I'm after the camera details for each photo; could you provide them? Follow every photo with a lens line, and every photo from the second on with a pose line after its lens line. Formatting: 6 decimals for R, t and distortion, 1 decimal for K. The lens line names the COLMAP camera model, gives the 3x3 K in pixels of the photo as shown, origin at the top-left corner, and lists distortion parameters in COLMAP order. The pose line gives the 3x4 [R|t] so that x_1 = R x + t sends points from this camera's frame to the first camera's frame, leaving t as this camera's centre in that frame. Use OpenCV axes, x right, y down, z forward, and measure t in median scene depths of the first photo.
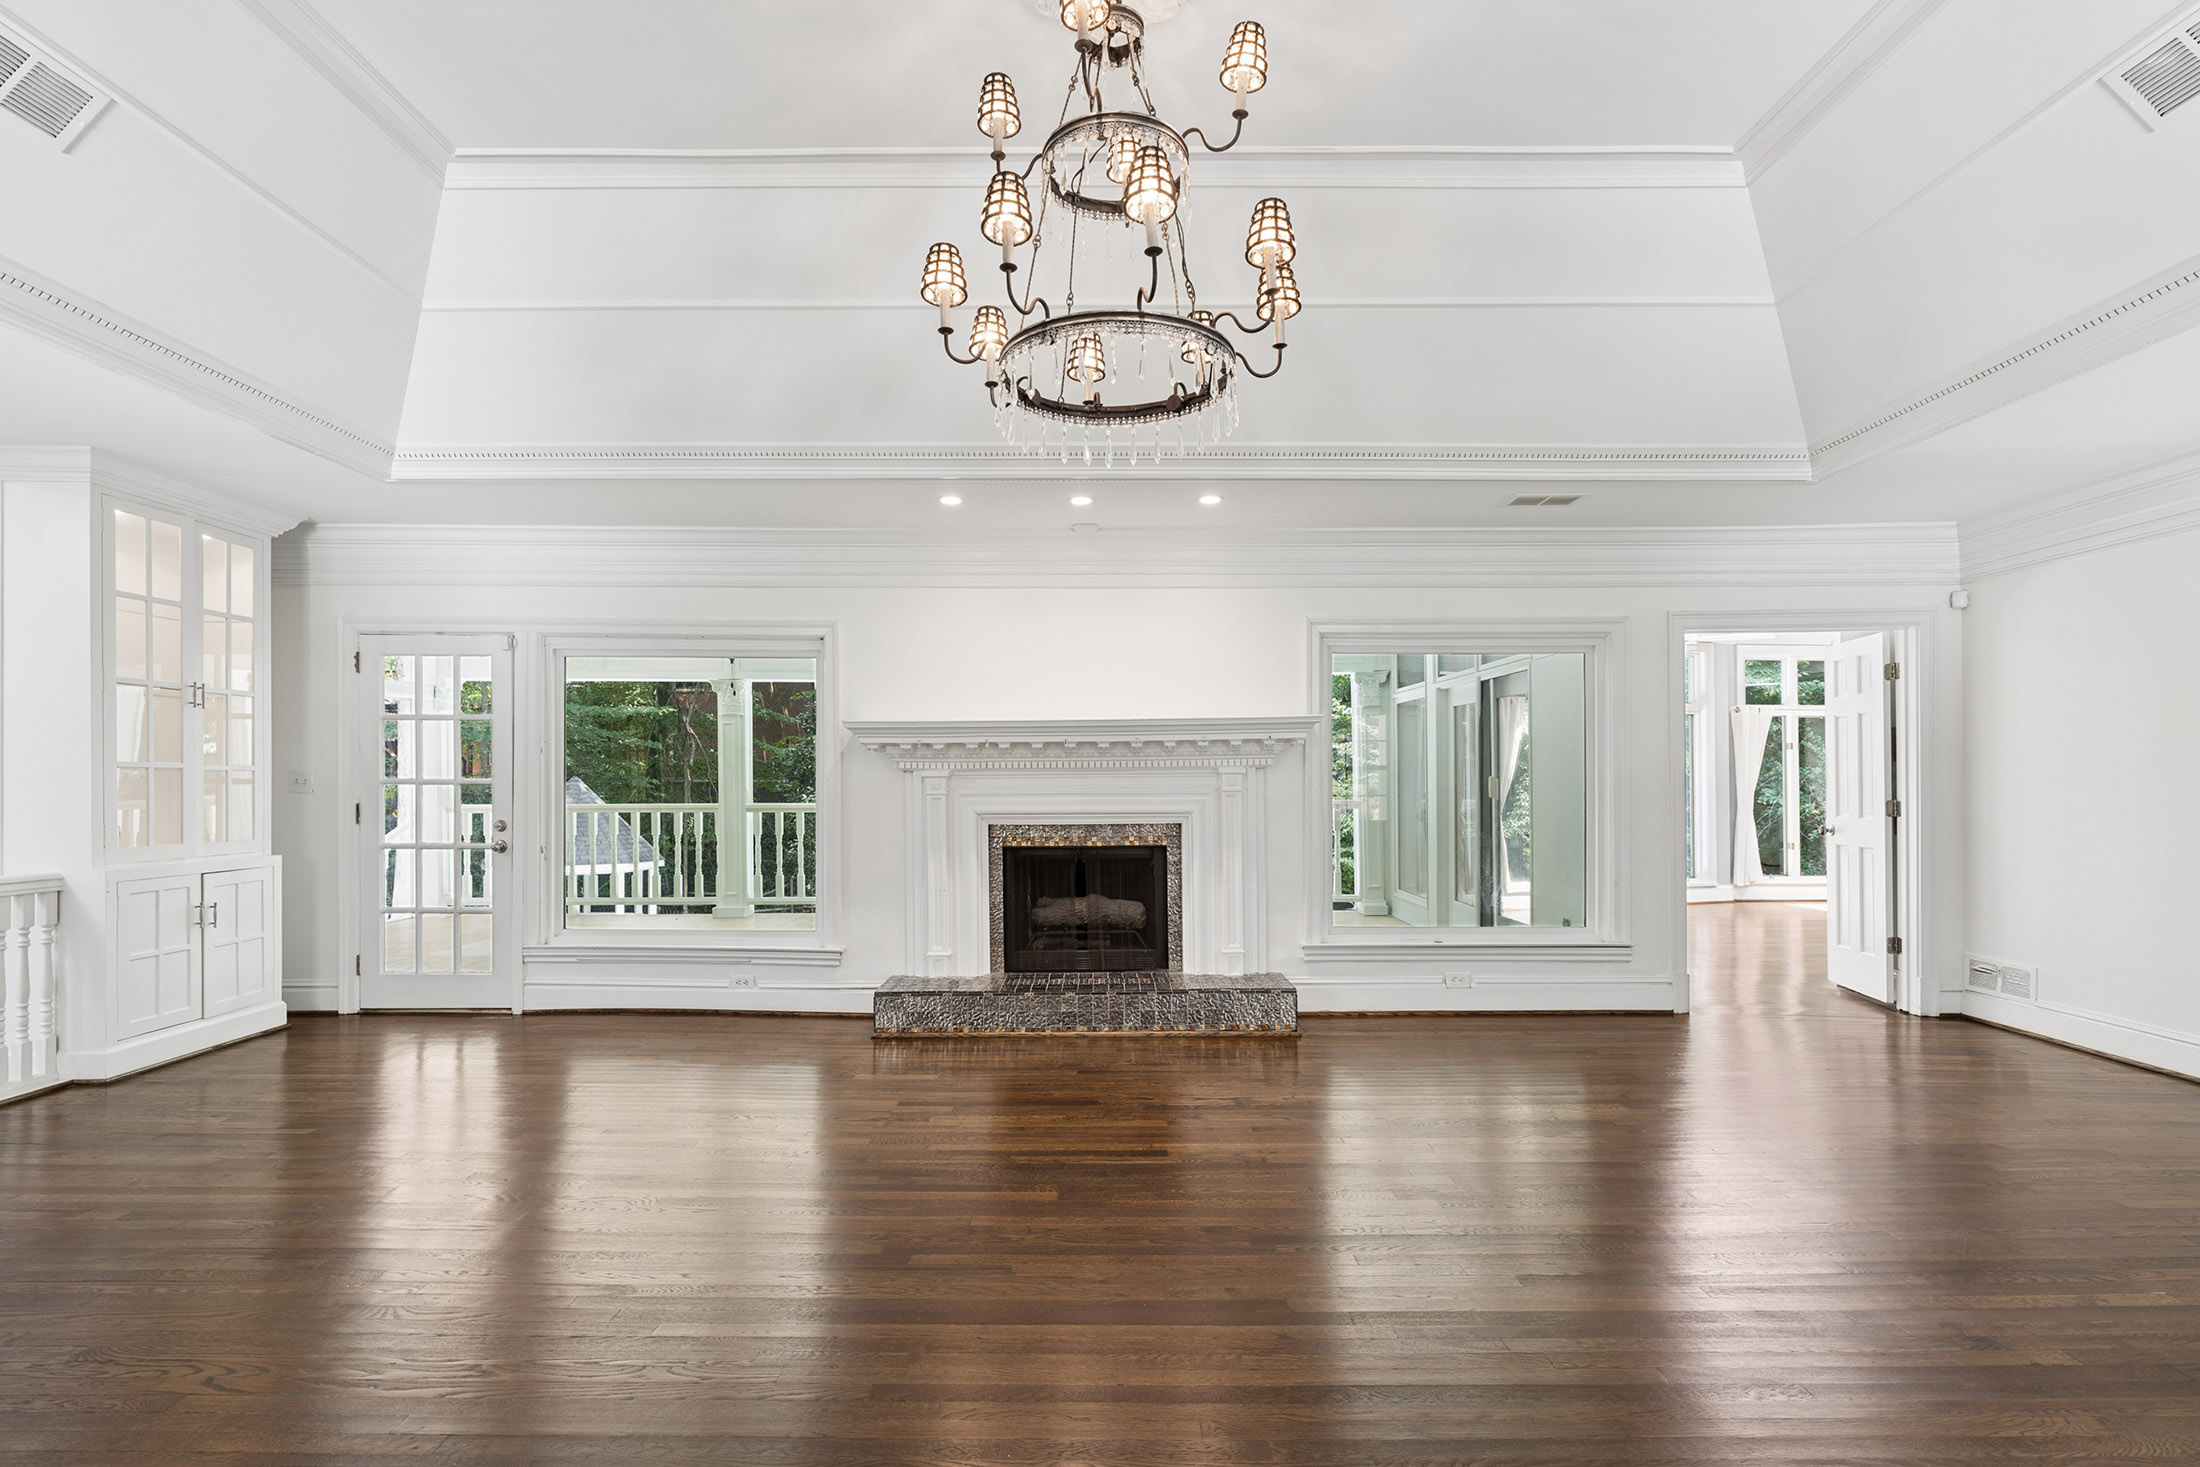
lens RADIAL K [[989.6, 0, 1095.5], [0, 989.6, 764.2], [0, 0, 1]] dist [-0.000806, 0.000314]
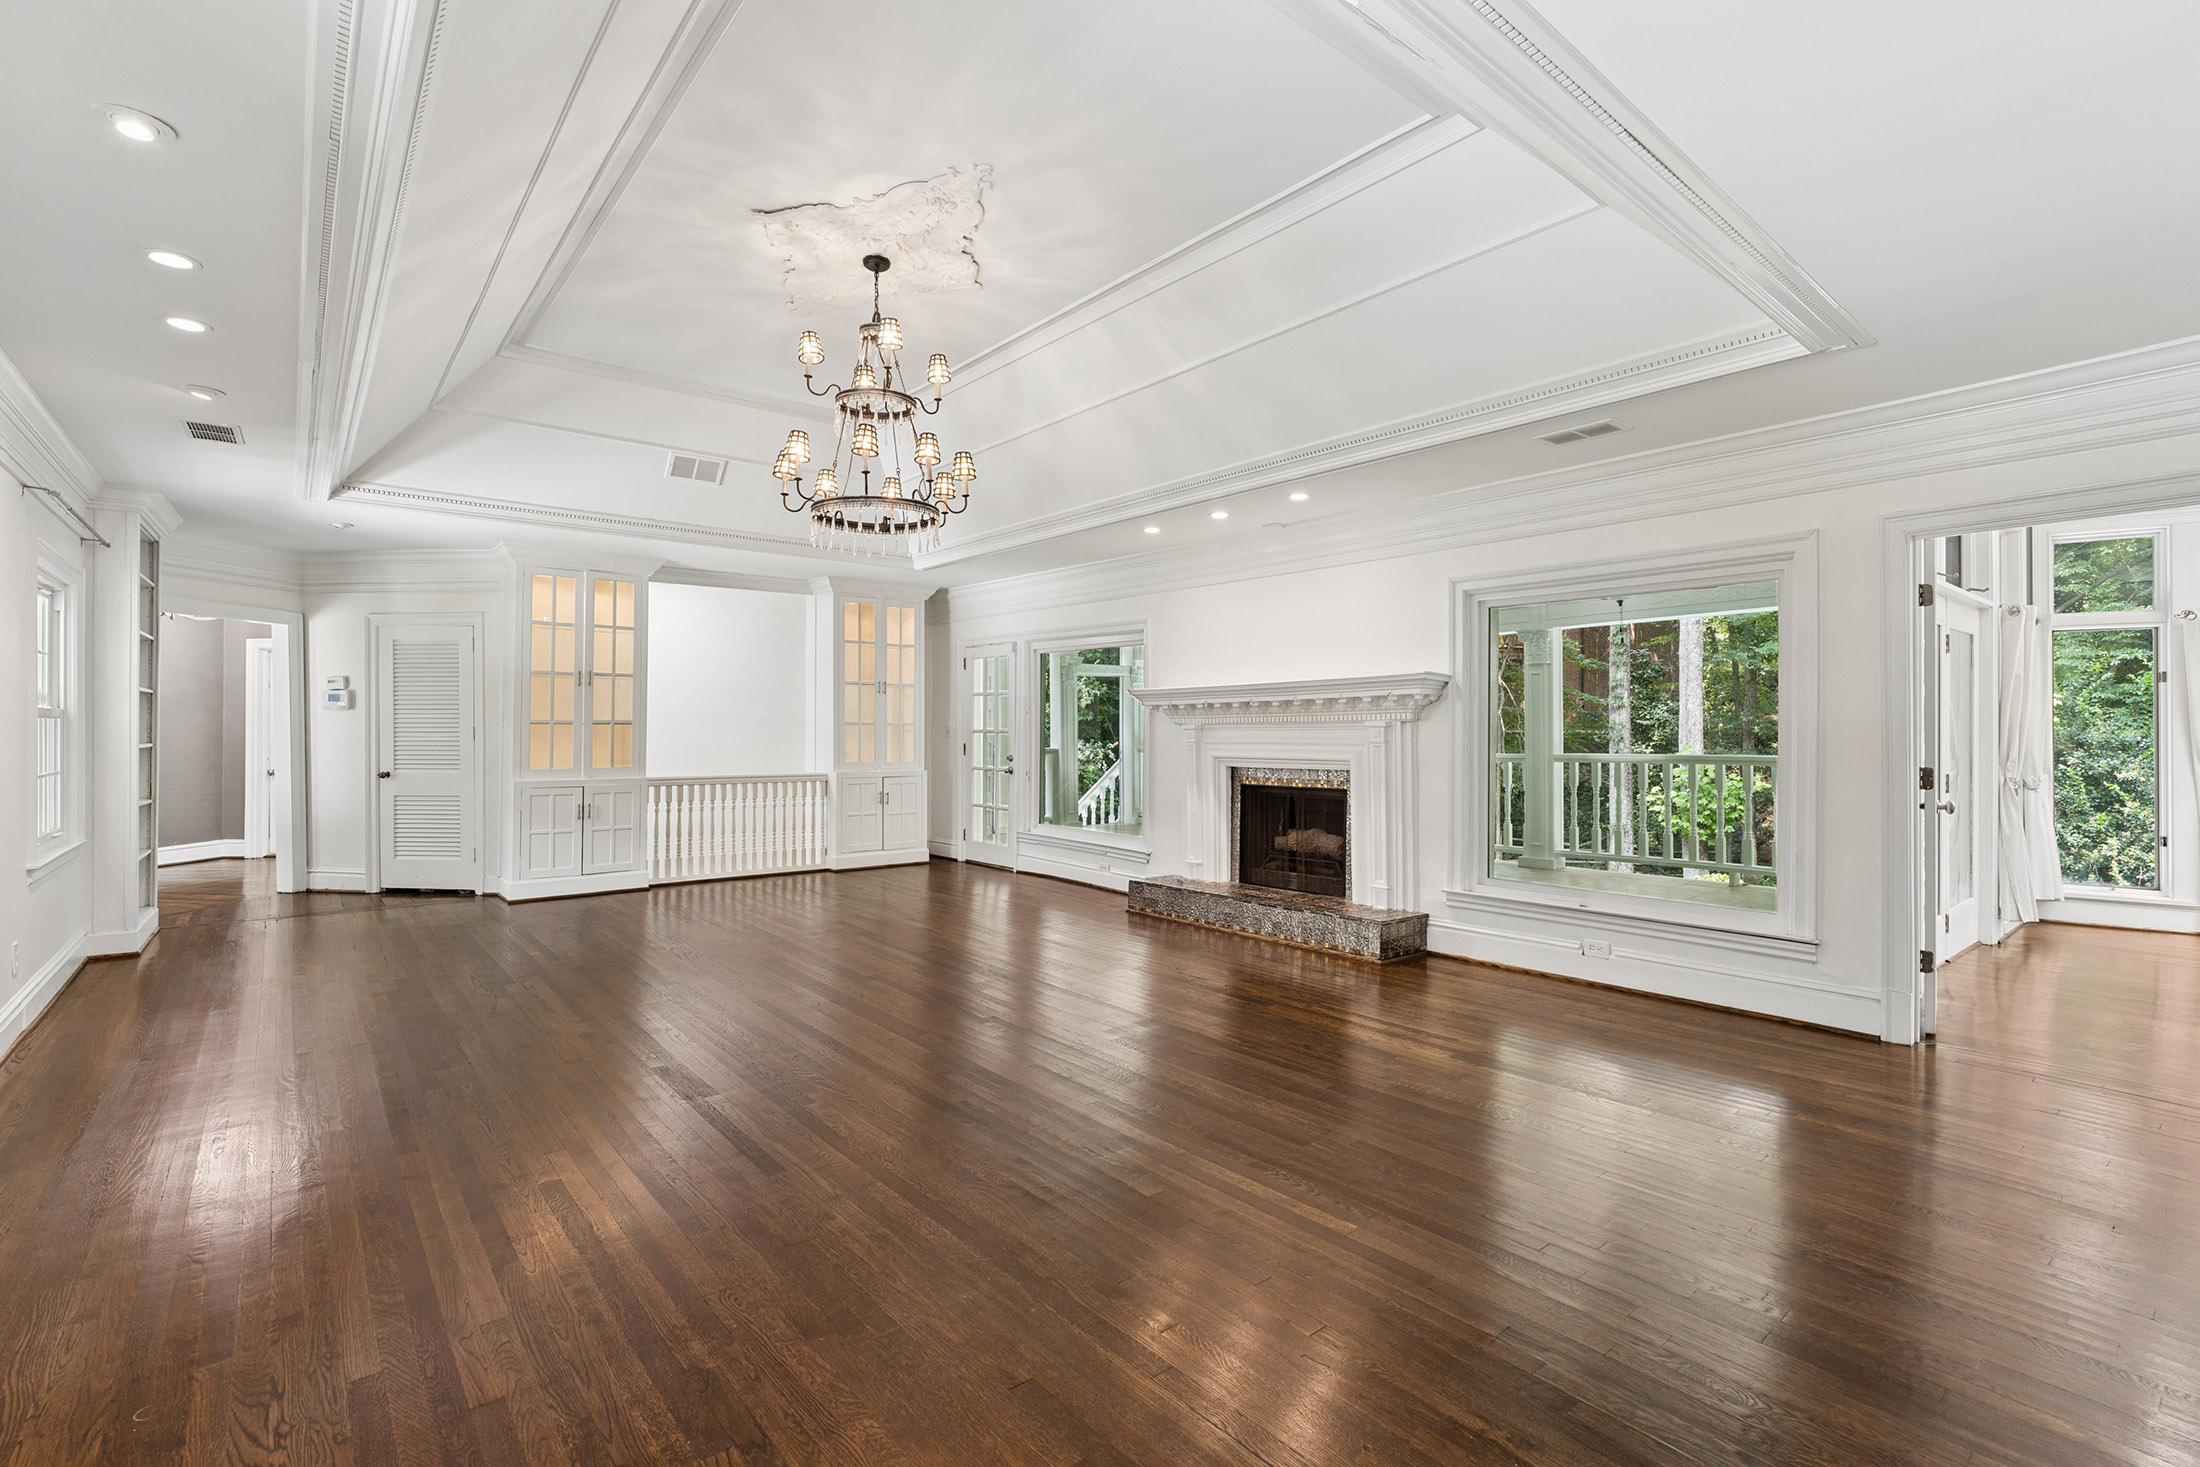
lens RADIAL K [[996.5, 0, 1103.5], [0, 996.5, 727.0], [0, 0, 1]] dist [-0.004419, 0.000183]
pose [[0.639166, 0.000583, -0.769068, 0.786217], [0.009373, 0.999920, 0.008548, -0.002665], [0.769012, -0.012672, 0.639109, 0.048912]]
